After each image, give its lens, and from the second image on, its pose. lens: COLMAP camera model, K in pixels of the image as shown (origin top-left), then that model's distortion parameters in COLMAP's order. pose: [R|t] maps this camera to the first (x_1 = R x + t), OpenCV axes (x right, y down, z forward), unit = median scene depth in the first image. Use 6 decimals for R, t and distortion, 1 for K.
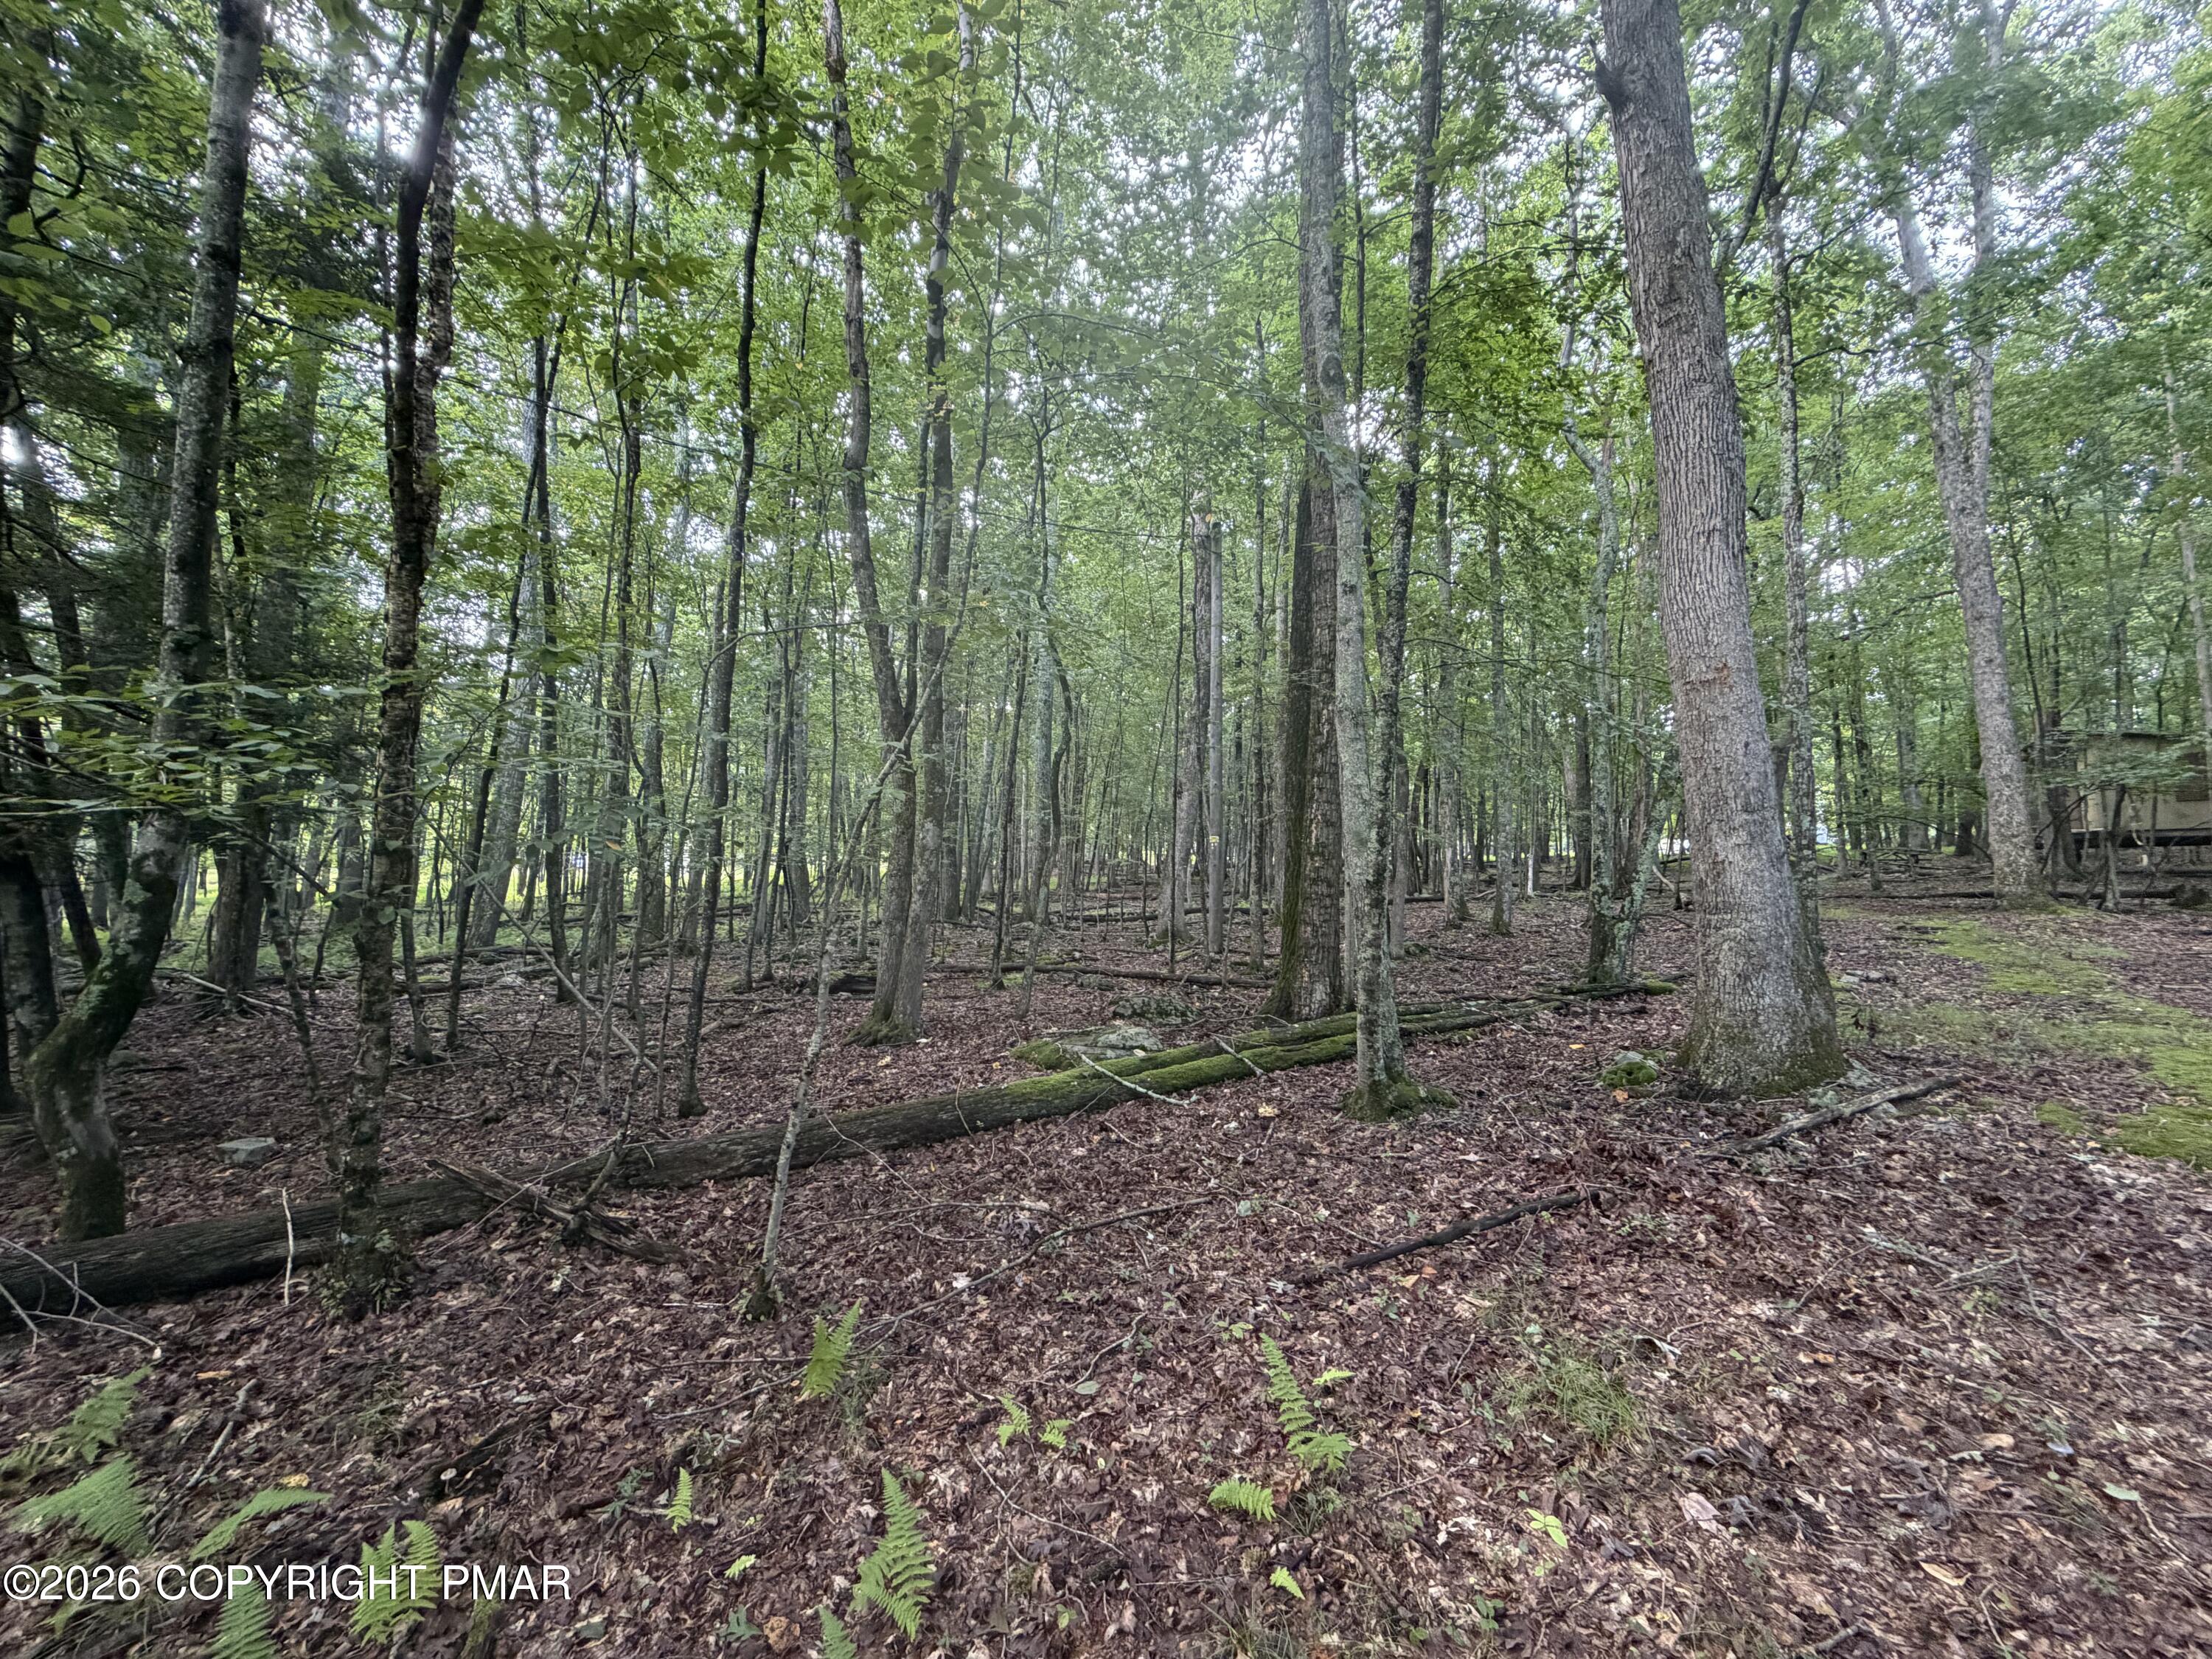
lens RADIAL K [[880.9, 0, 1094.3], [0, 880.9, 823.1], [0, 0, 1]] dist [0.000582, 0.000142]
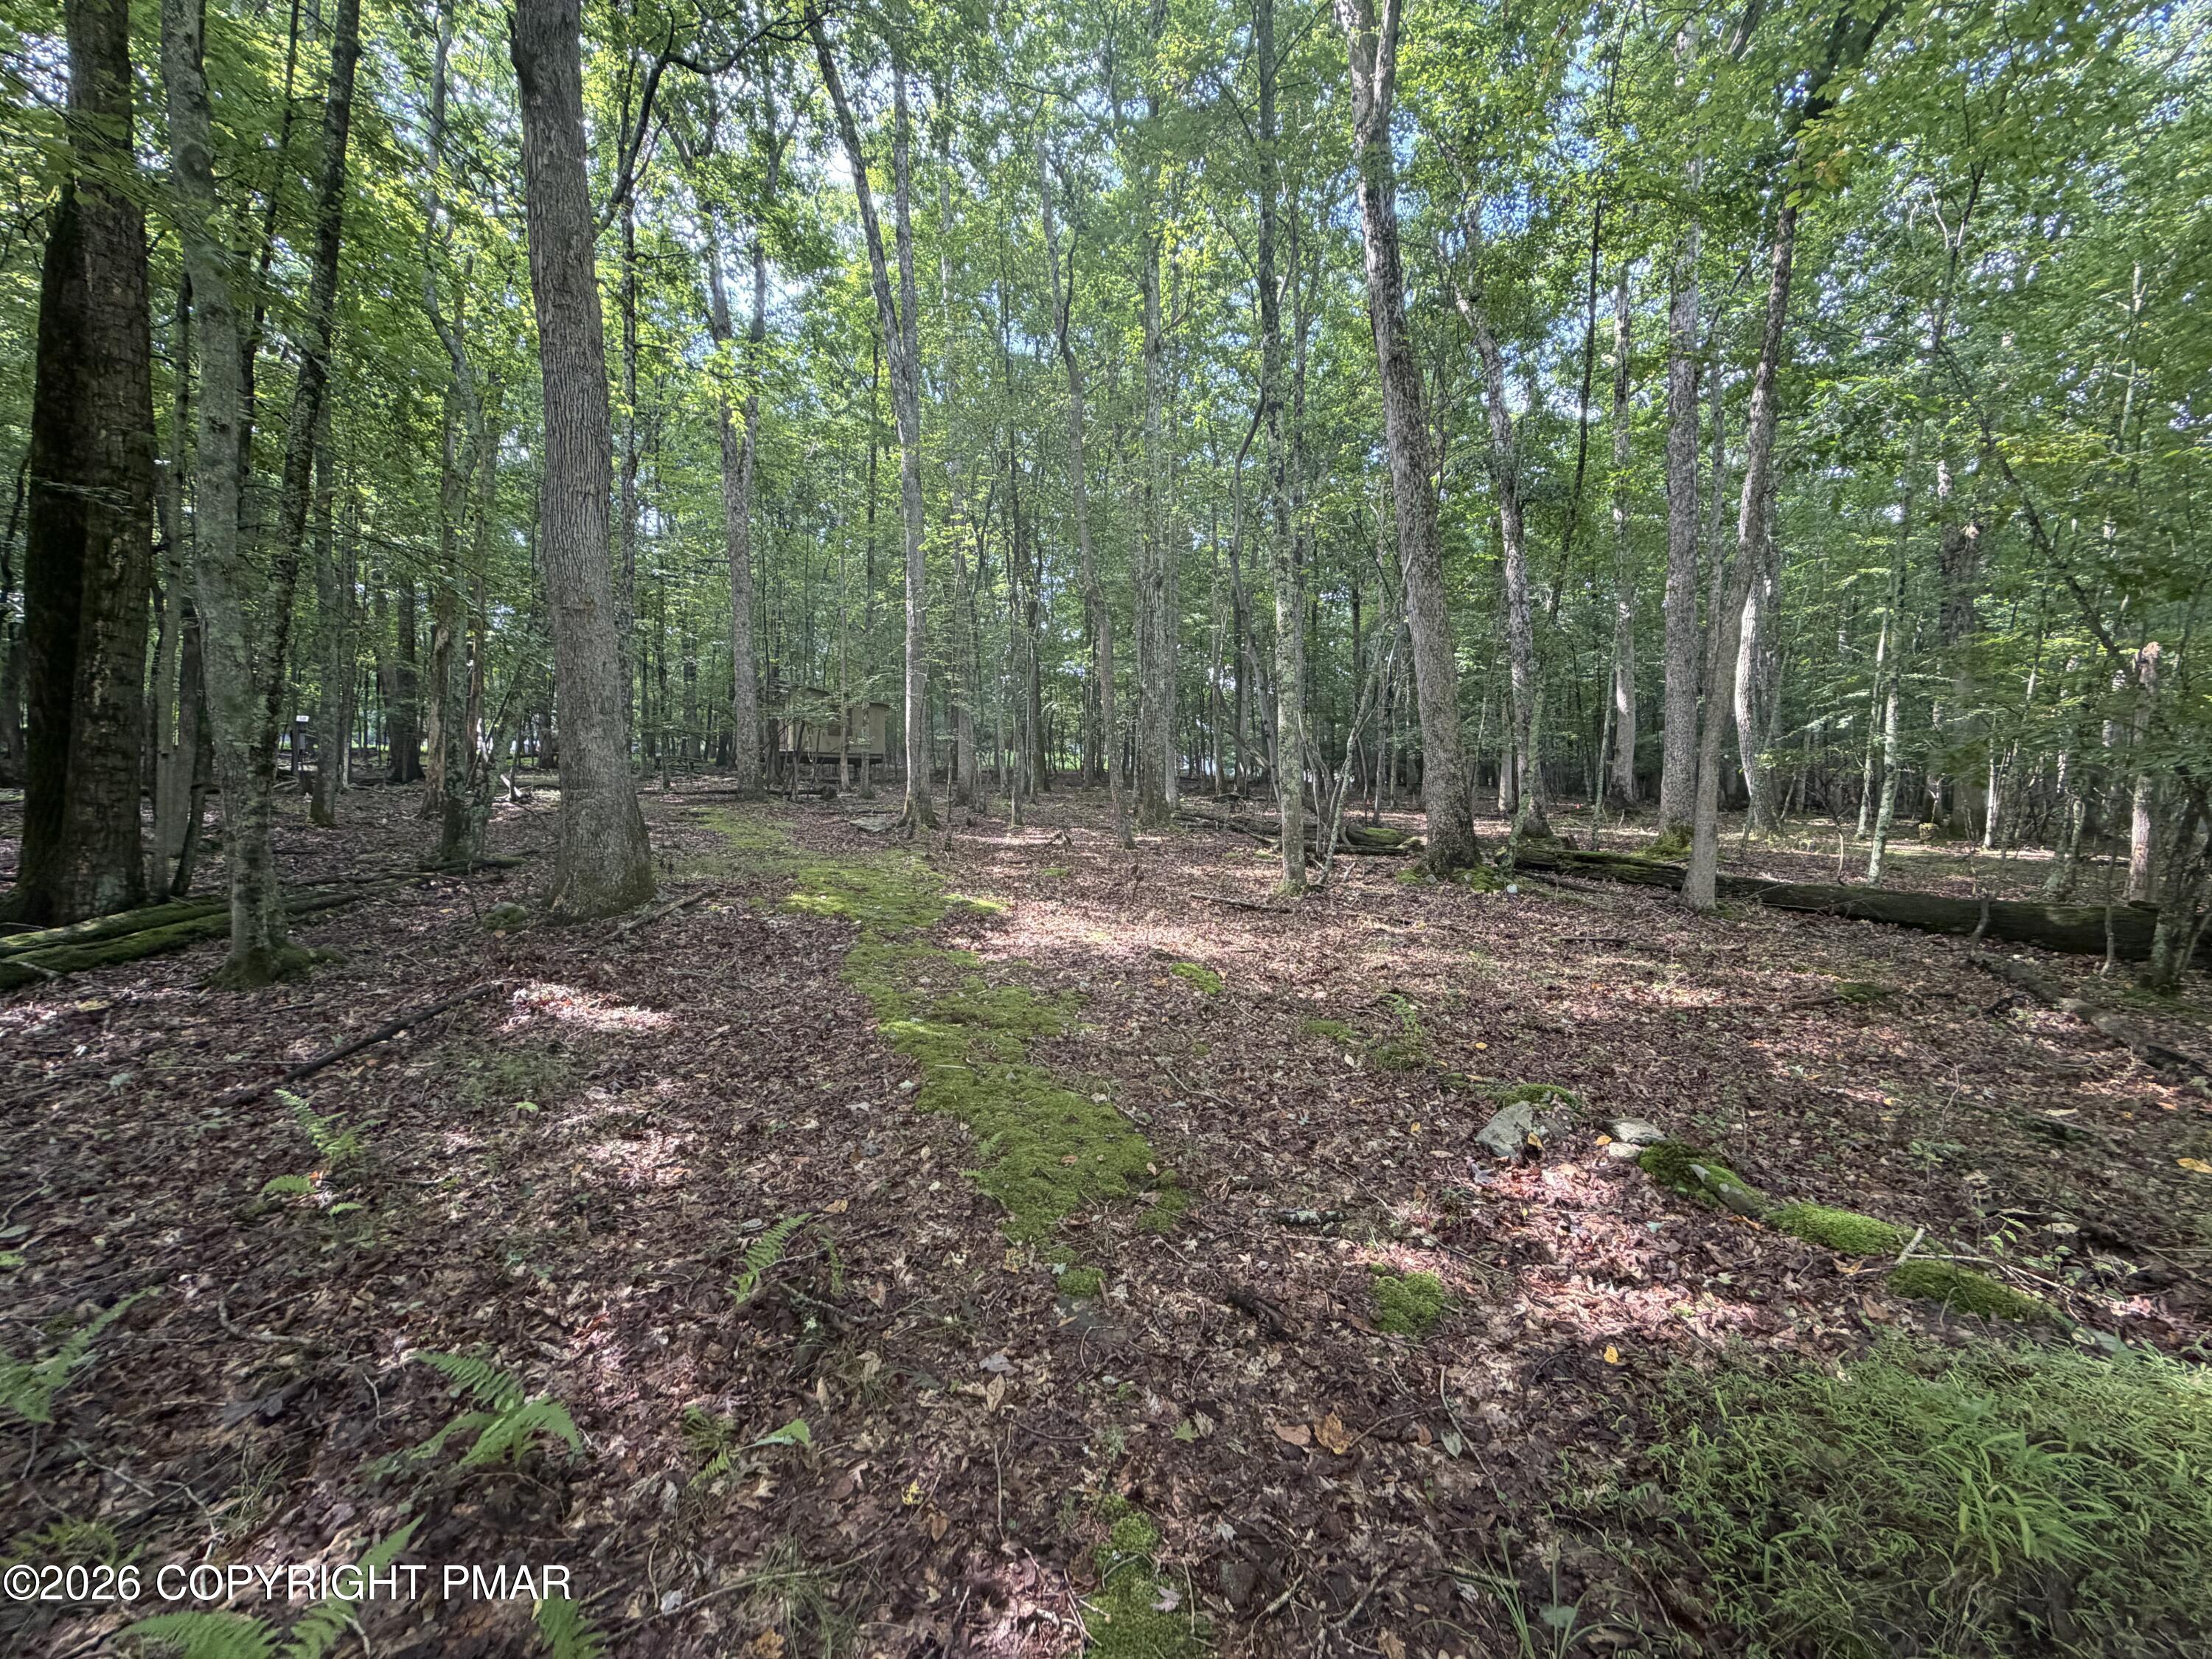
lens RADIAL K [[880.9, 0, 1095.9], [0, 880.9, 827.1], [0, 0, 1]] dist [0.000582, 0.000142]
pose [[0.379629, -0.025297, 0.924793, -0.202076], [-0.082832, 0.994682, 0.061212, 0.013973], [-0.921423, -0.099840, 0.375514, -0.197880]]
